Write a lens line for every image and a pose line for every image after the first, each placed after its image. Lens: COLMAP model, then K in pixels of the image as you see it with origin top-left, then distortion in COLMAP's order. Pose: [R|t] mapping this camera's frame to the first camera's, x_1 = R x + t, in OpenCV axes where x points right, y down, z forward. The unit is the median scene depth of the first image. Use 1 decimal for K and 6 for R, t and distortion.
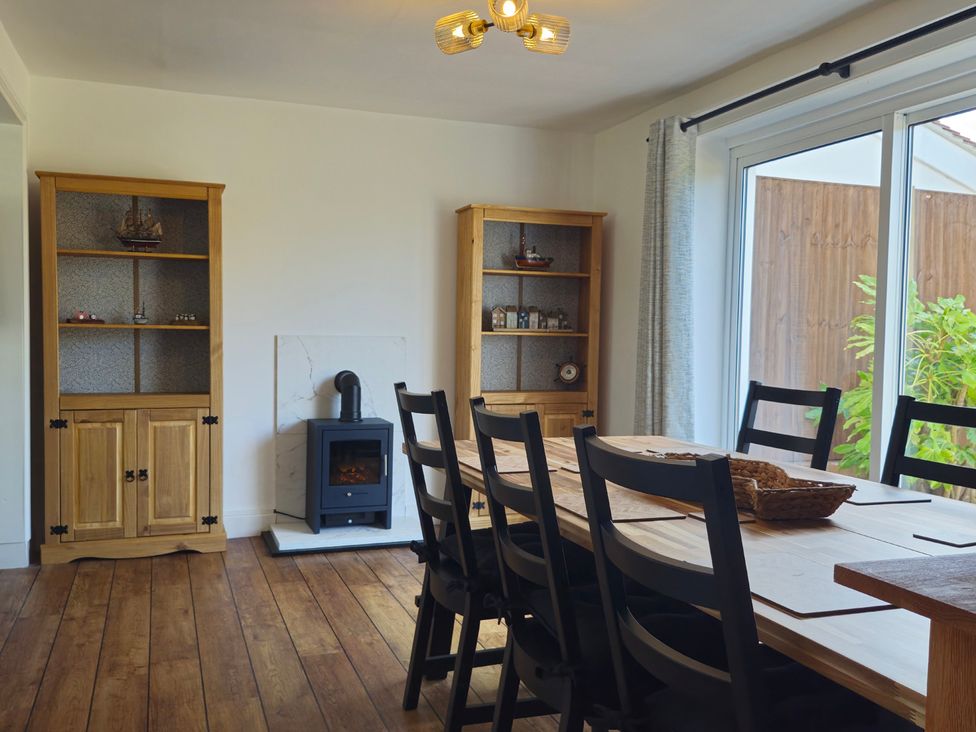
lens RADIAL K [[899.7, 0, 488.0], [0, 899.7, 366.0], [0, 0, 1]] dist [0.124625, -0.170762]
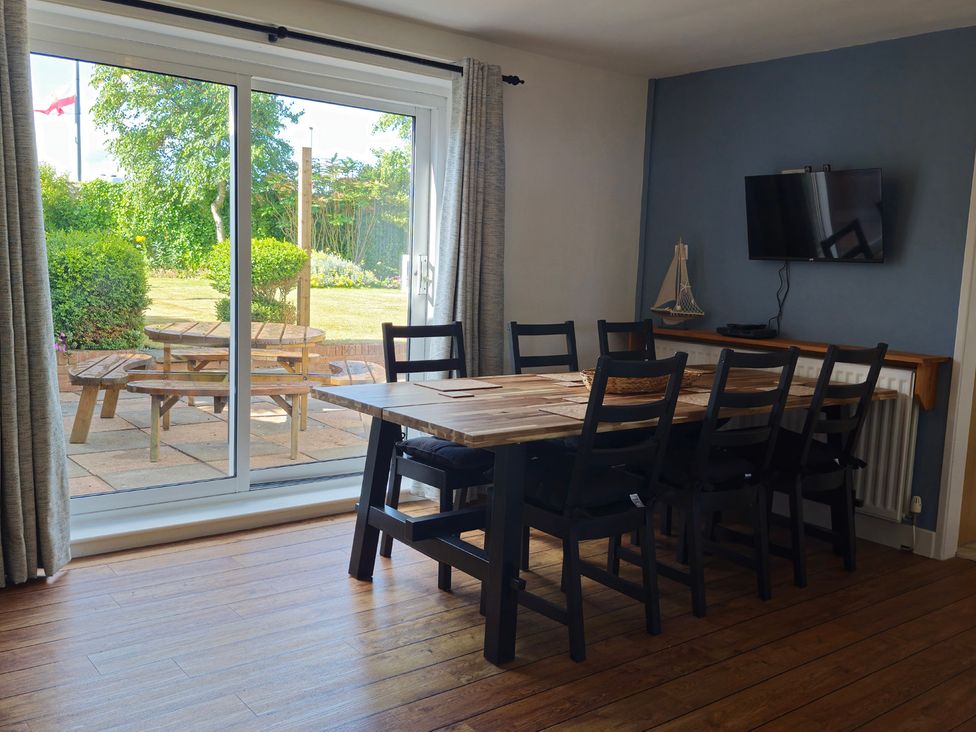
lens RADIAL K [[899.7, 0, 488.0], [0, 899.7, 366.0], [0, 0, 1]] dist [0.124625, -0.170762]
pose [[-0.307176, -0.140138, 0.941278, -0.961544], [-0.000785, 0.989135, 0.147007, -0.111953], [-0.951652, 0.044418, -0.303949, 1.353968]]
